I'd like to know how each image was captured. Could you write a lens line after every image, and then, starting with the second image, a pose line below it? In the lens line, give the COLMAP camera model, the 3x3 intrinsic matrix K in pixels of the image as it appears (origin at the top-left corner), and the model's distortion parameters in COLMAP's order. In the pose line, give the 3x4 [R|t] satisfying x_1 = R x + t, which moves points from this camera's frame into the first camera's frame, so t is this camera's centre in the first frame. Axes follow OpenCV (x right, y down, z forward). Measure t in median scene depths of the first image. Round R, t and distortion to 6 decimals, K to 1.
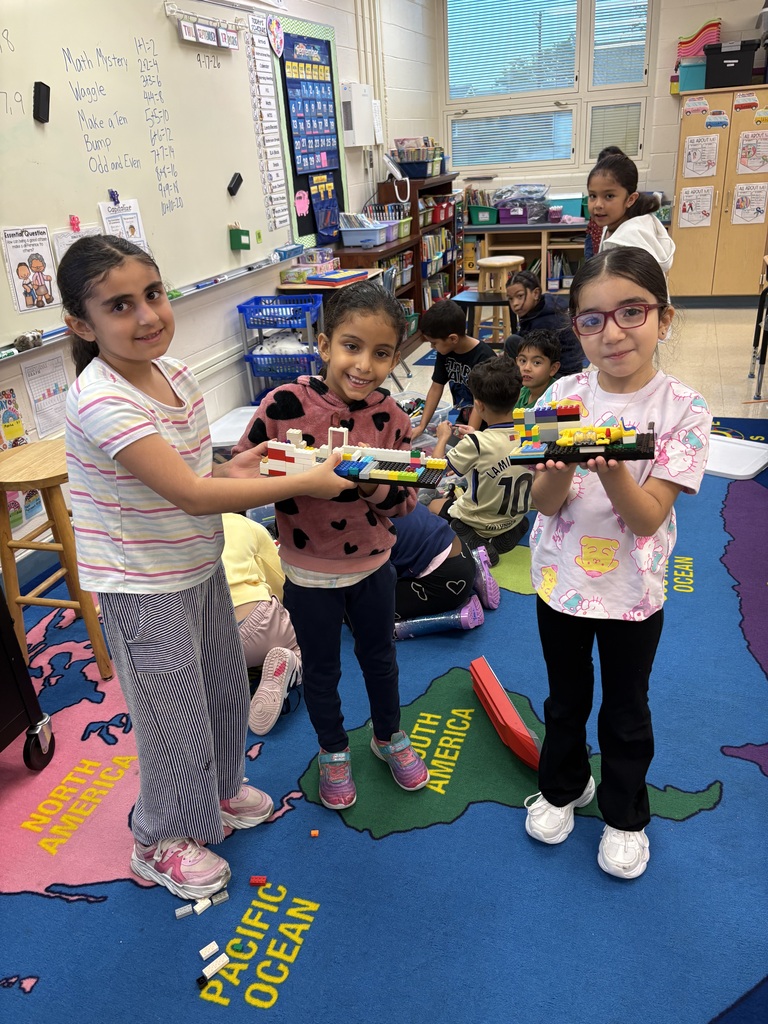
lens RADIAL K [[789.7, 0, 388.9], [0, 789.7, 514.7], [0, 0, 1]] dist [0.000380, -0.008085]
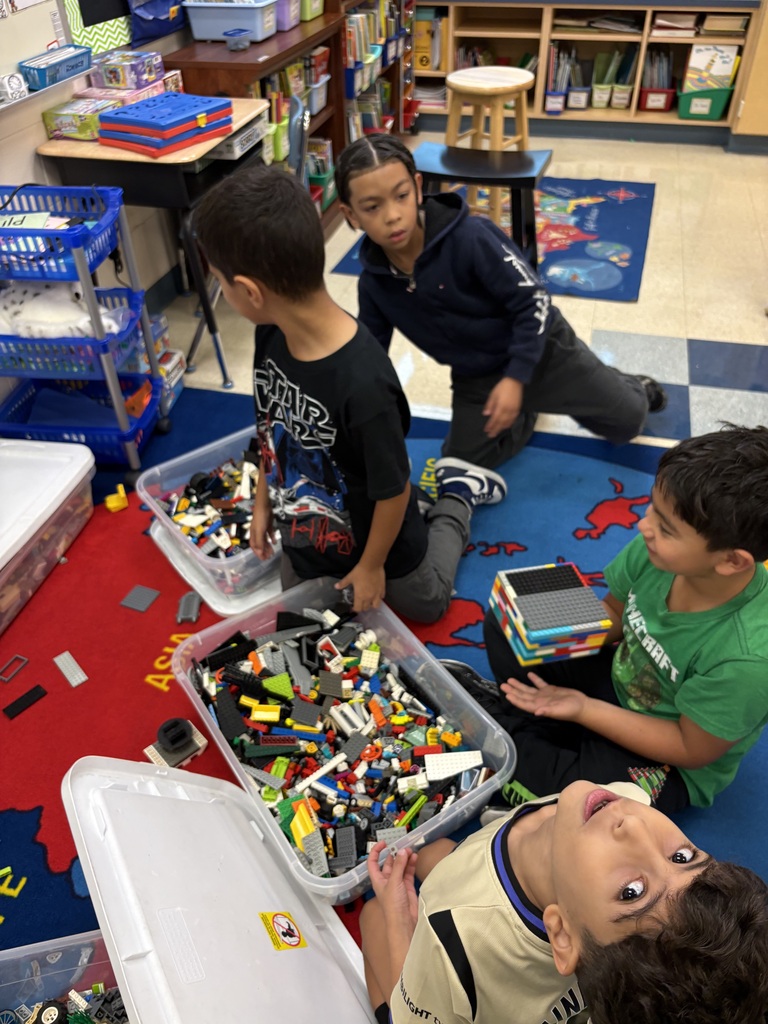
lens RADIAL K [[789.7, 0, 378.8], [0, 789.7, 509.4], [0, 0, 1]] dist [0.000380, -0.008085]
pose [[0.996500, -0.010705, 0.082904, 0.015904], [-0.011100, 0.966038, 0.258161, -0.164635], [-0.082852, -0.258178, 0.962538, 0.383680]]
